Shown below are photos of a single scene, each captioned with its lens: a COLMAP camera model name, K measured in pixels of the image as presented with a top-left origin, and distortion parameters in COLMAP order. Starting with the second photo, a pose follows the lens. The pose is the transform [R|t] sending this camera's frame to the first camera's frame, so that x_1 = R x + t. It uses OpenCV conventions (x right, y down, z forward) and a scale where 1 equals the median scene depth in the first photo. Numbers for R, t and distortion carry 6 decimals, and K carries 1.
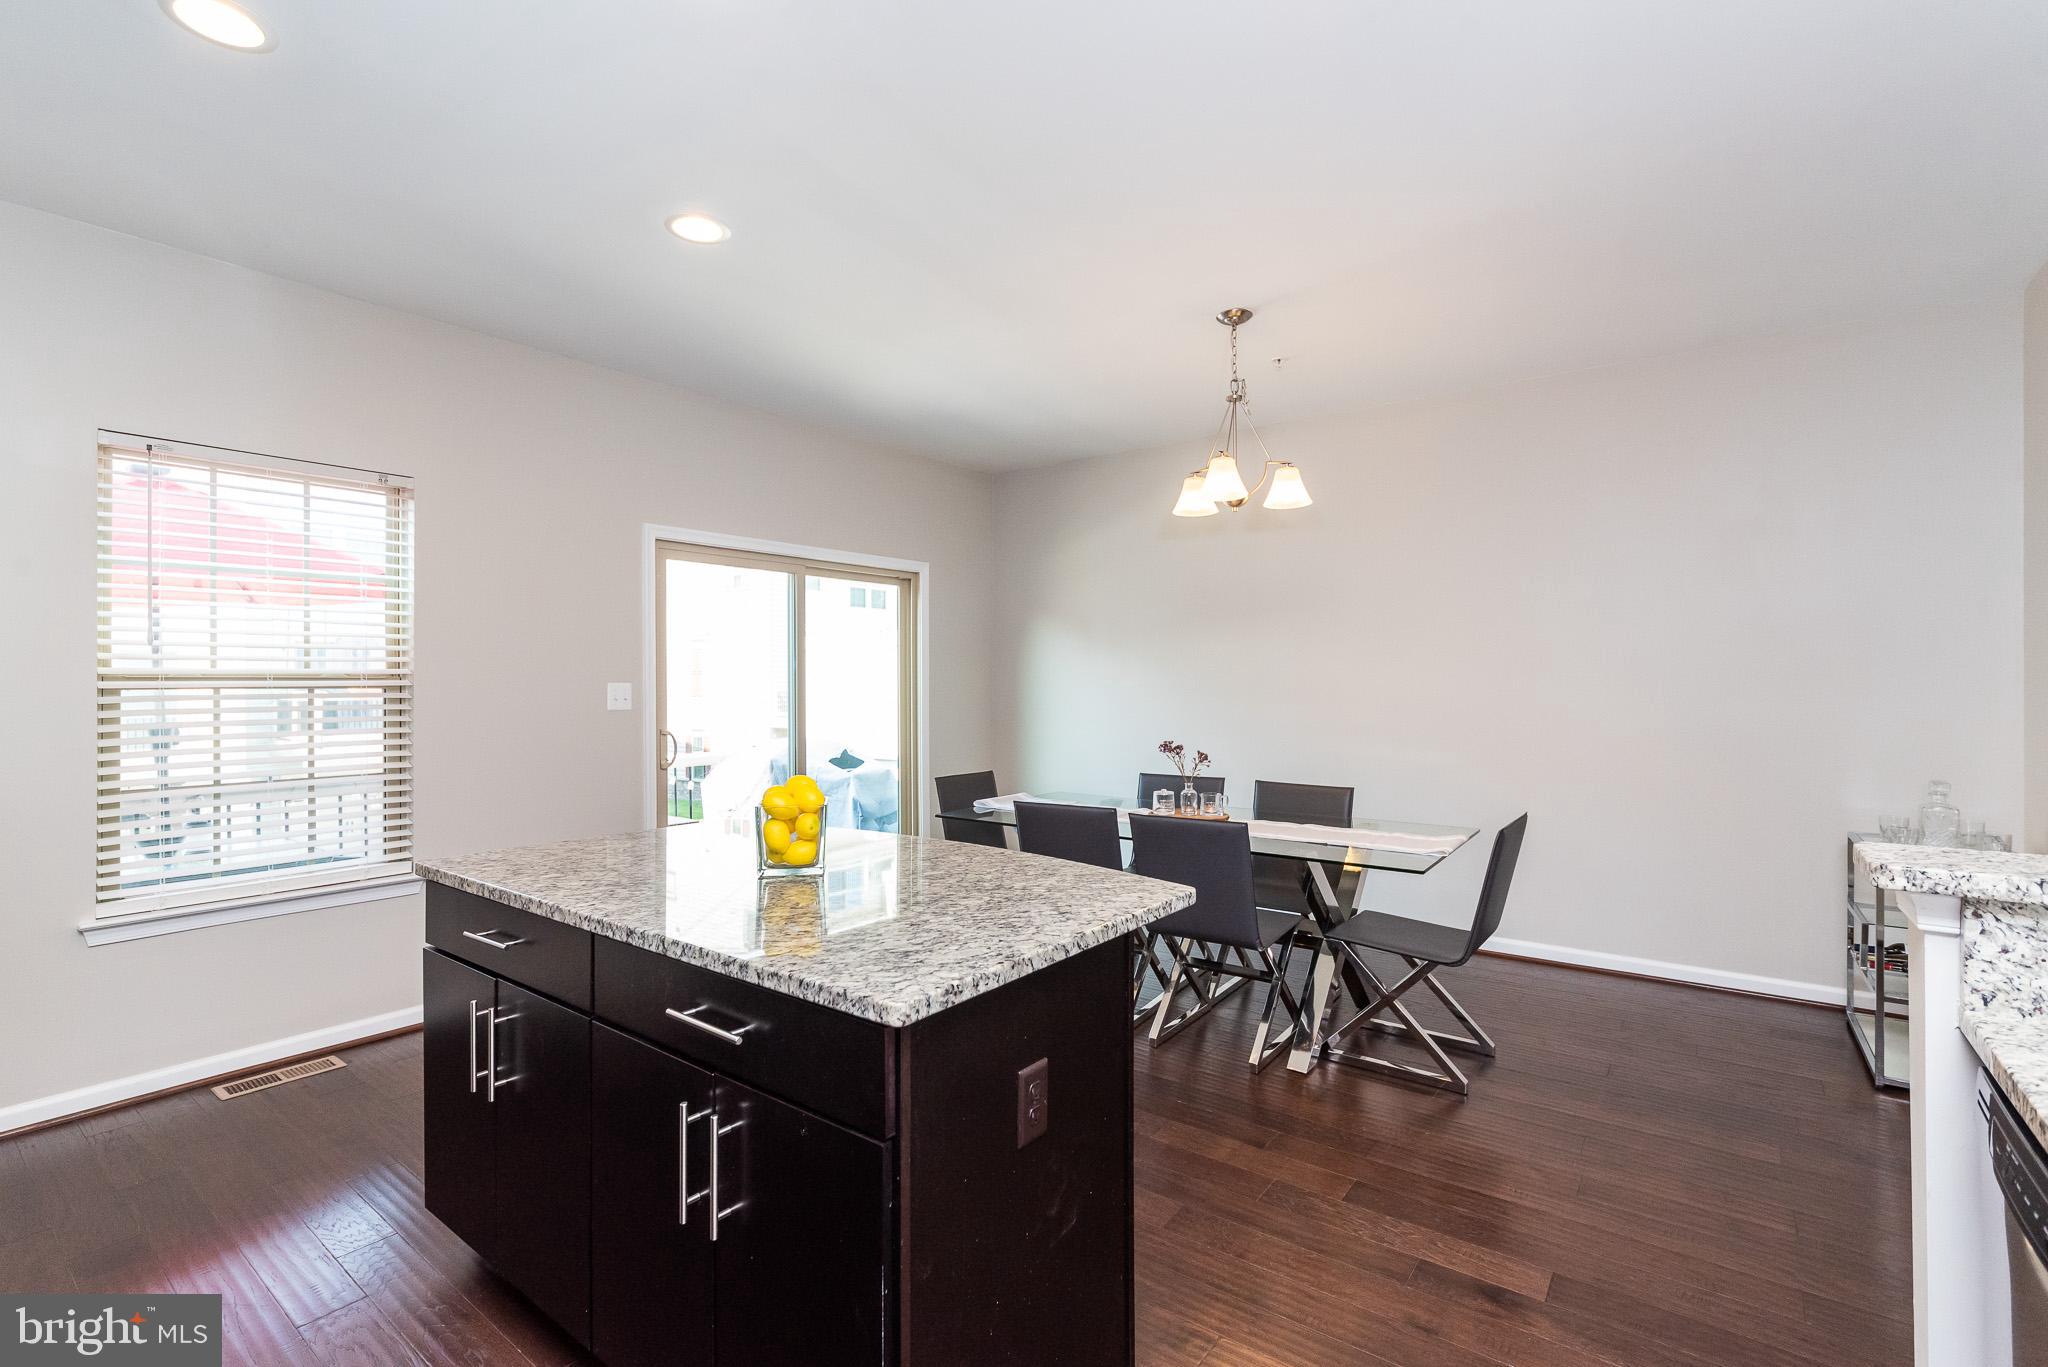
lens RADIAL K [[935.9, 0, 997.9], [0, 935.9, 692.2], [0, 0, 1]] dist [-0.006426, 0.001138]
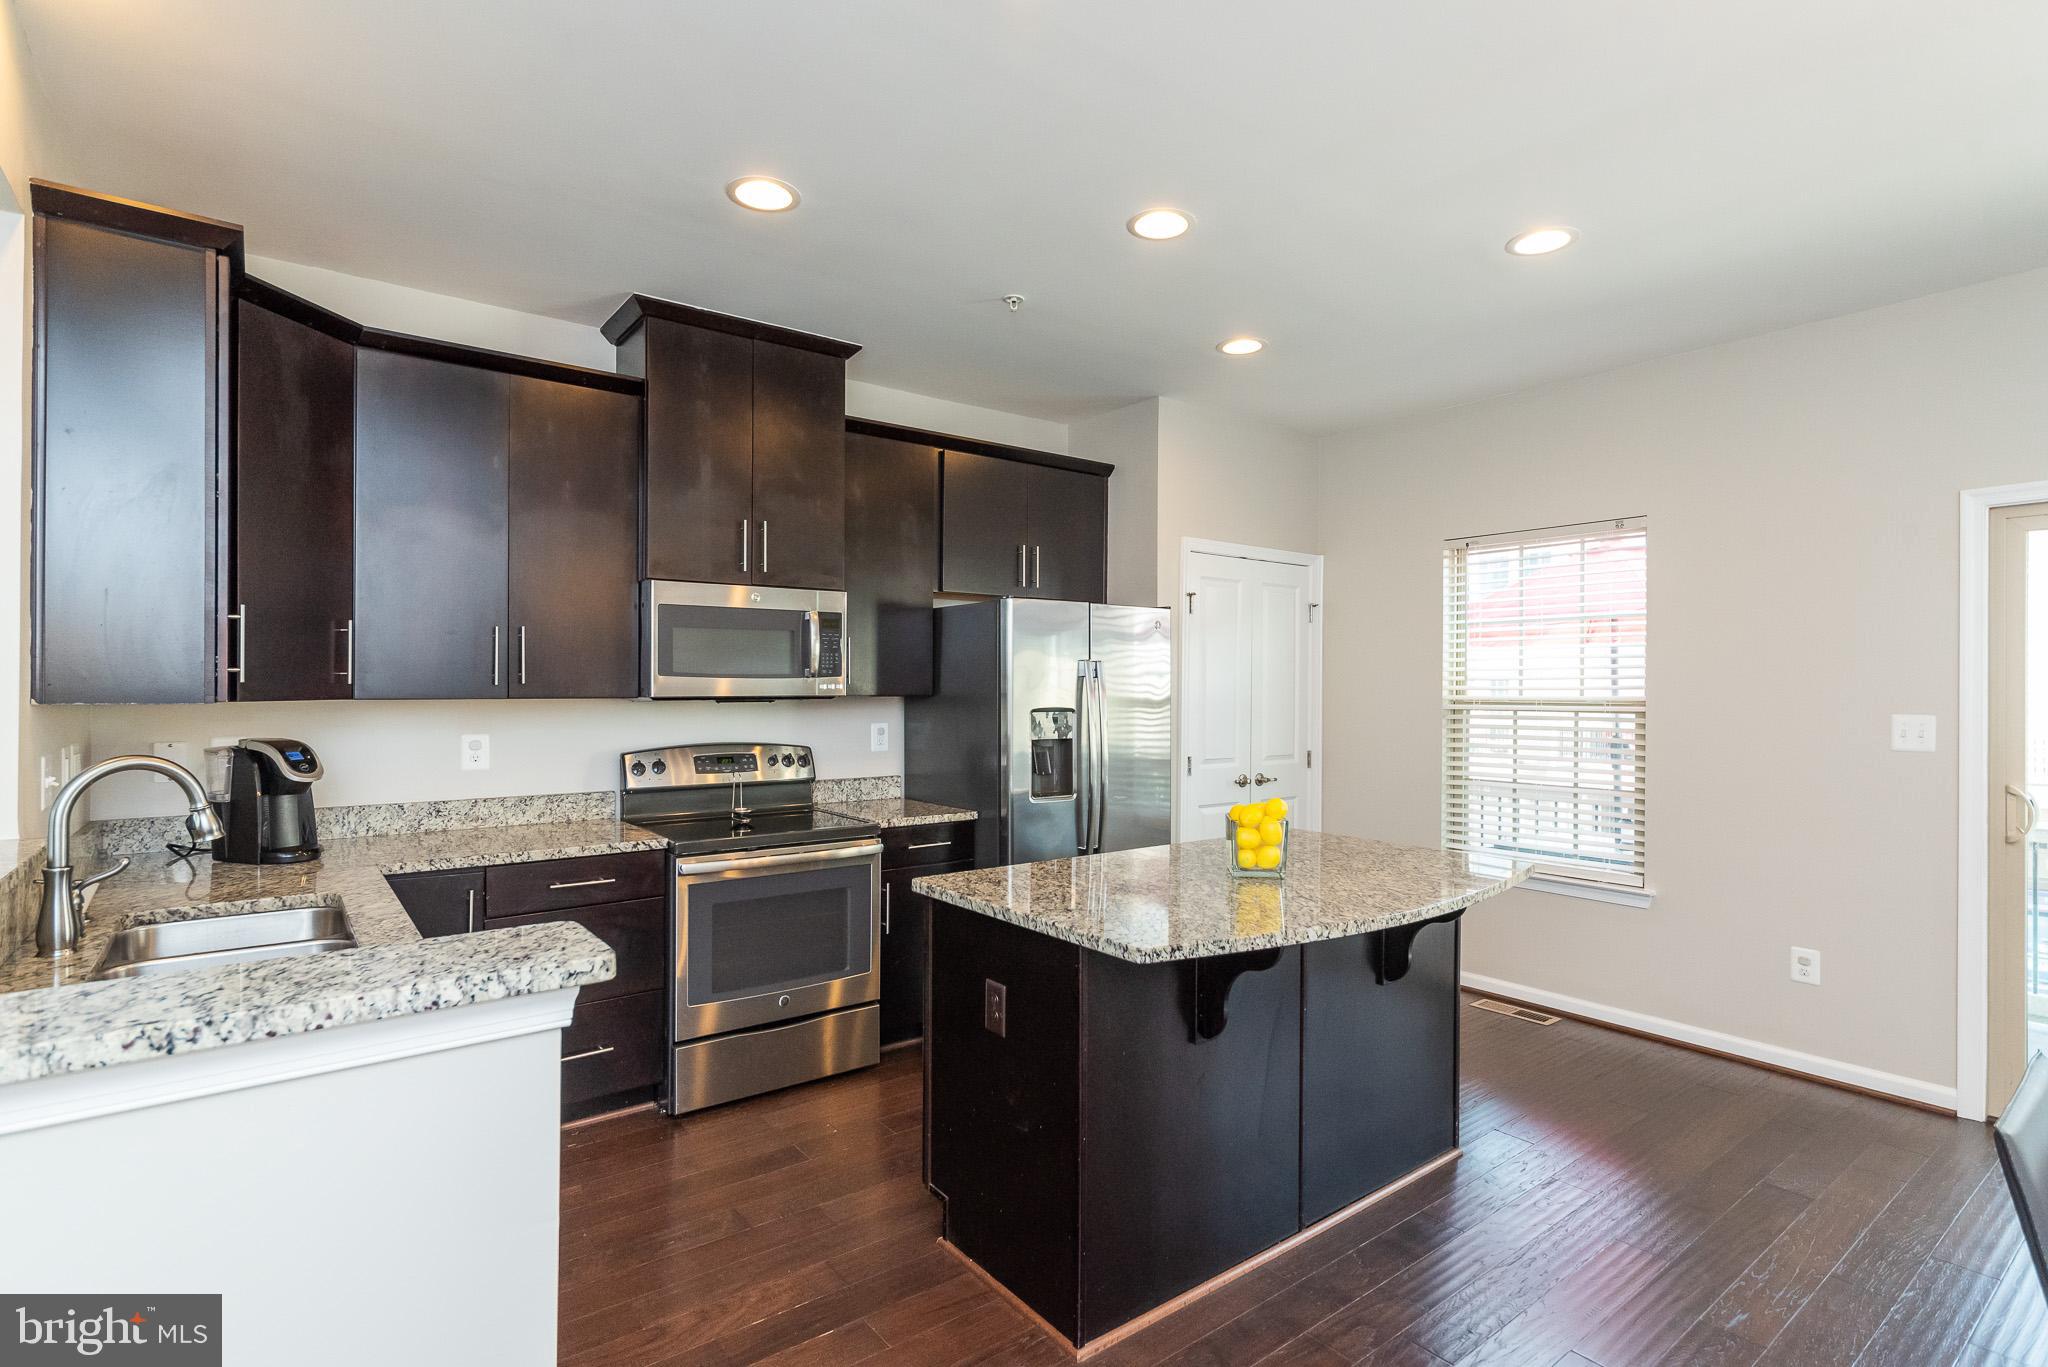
lens RADIAL K [[989.6, 0, 1033.5], [0, 989.6, 686.3], [0, 0, 1]] dist [0.003965, 0.000269]
pose [[-0.251885, -0.000266, -0.967757, 0.643216], [-0.010885, 0.999937, 0.002558, -0.031552], [0.967696, 0.011178, -0.251872, 0.604870]]
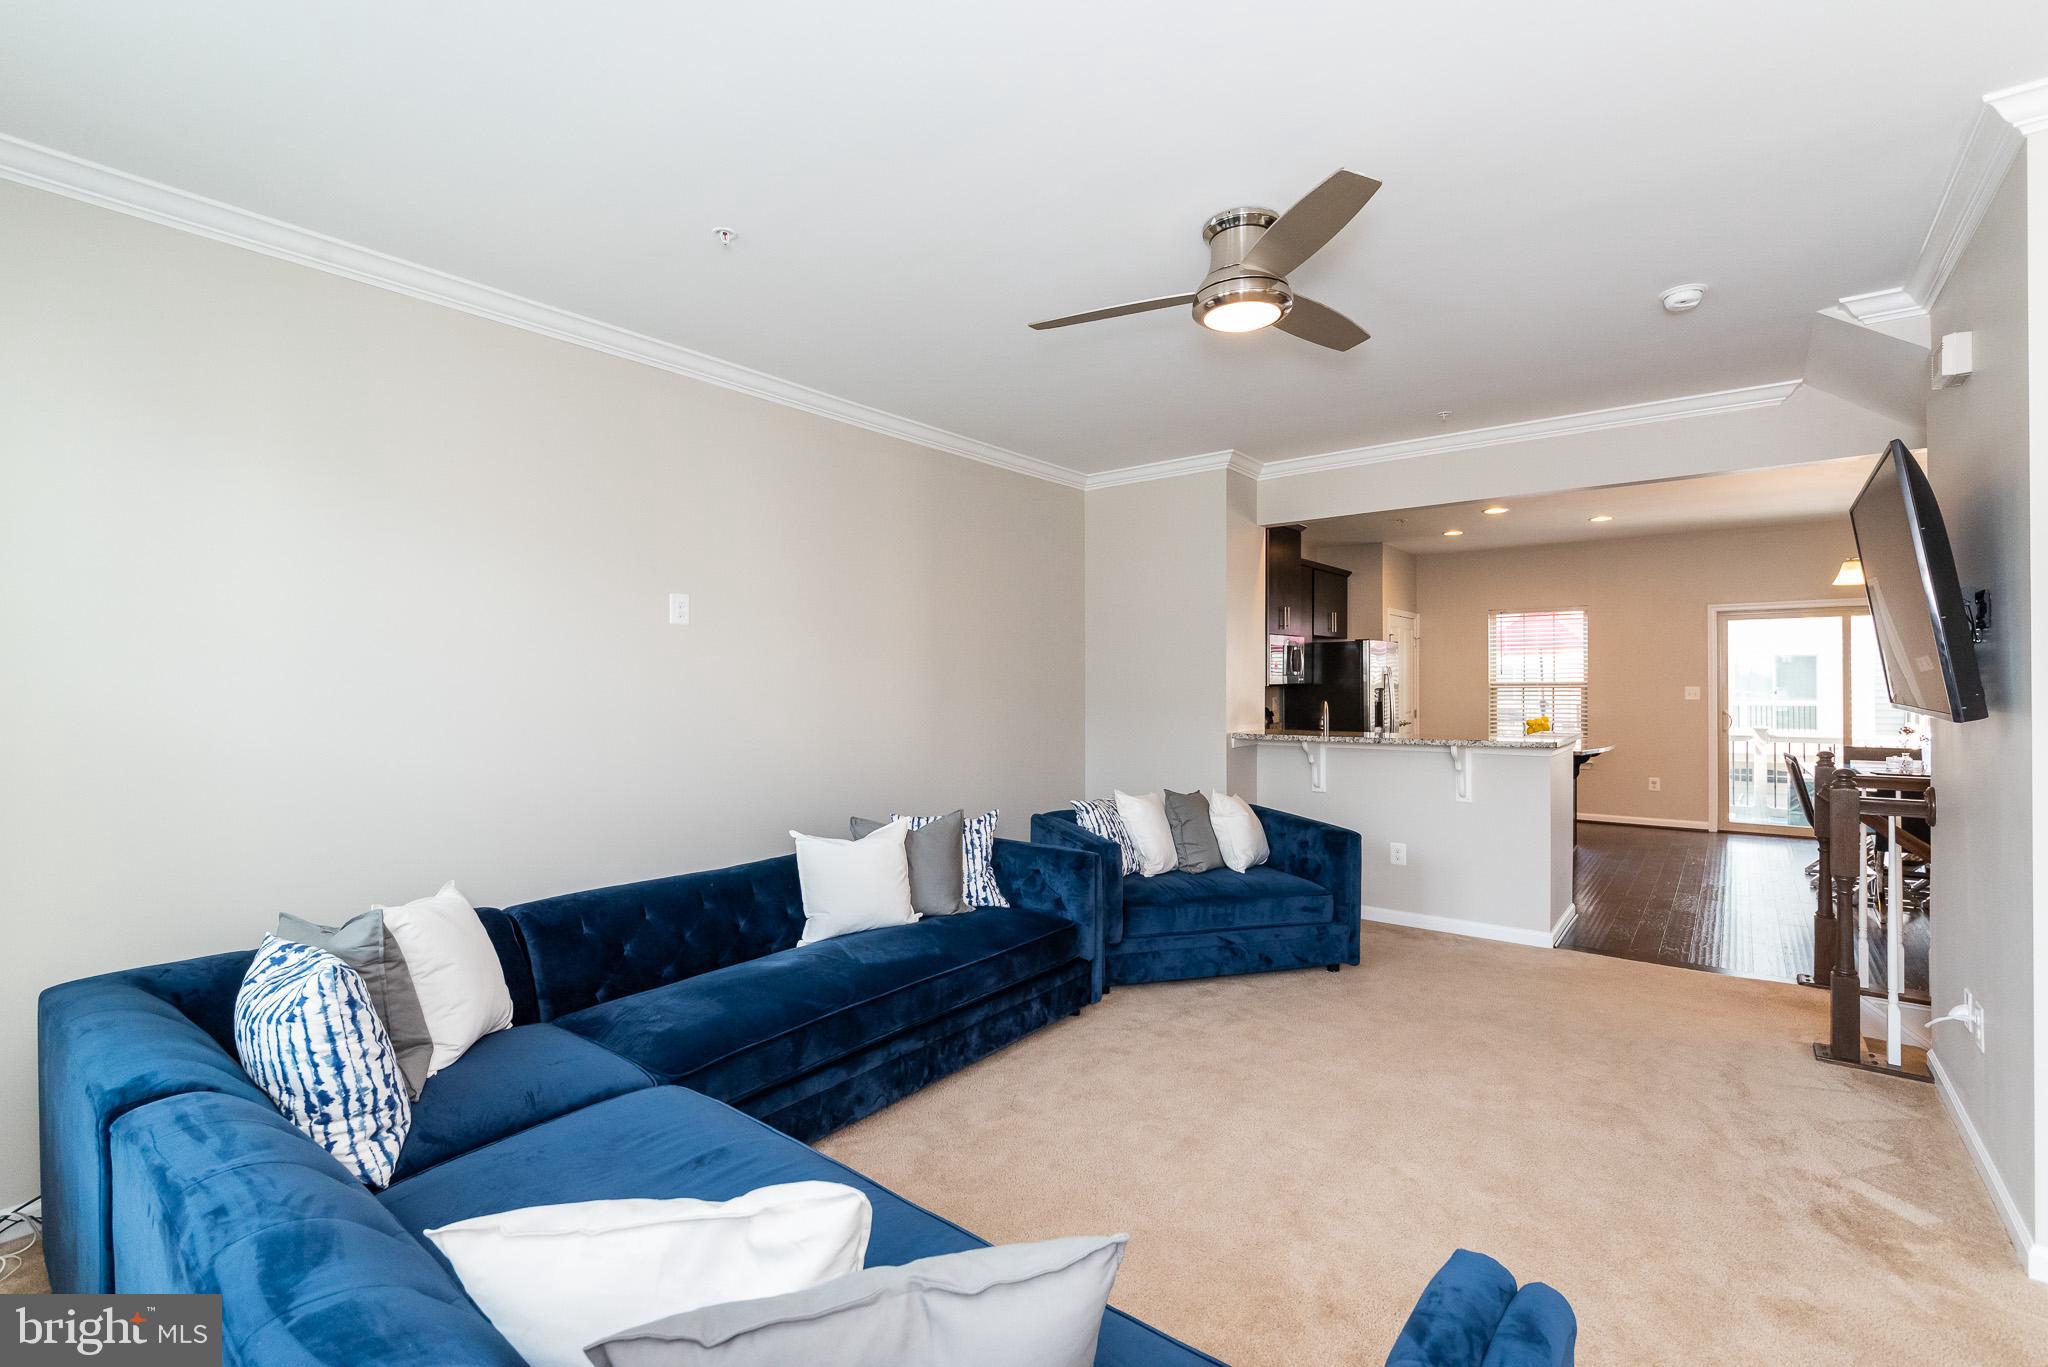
lens RADIAL K [[935.9, 0, 1016.9], [0, 935.9, 672.8], [0, 0, 1]] dist [-0.006426, 0.001138]
pose [[0.005122, -0.009979, -0.999937, 1.914935], [-0.004766, 0.999939, -0.010004, -0.014283], [0.999976, 0.004817, 0.005074, -0.573684]]
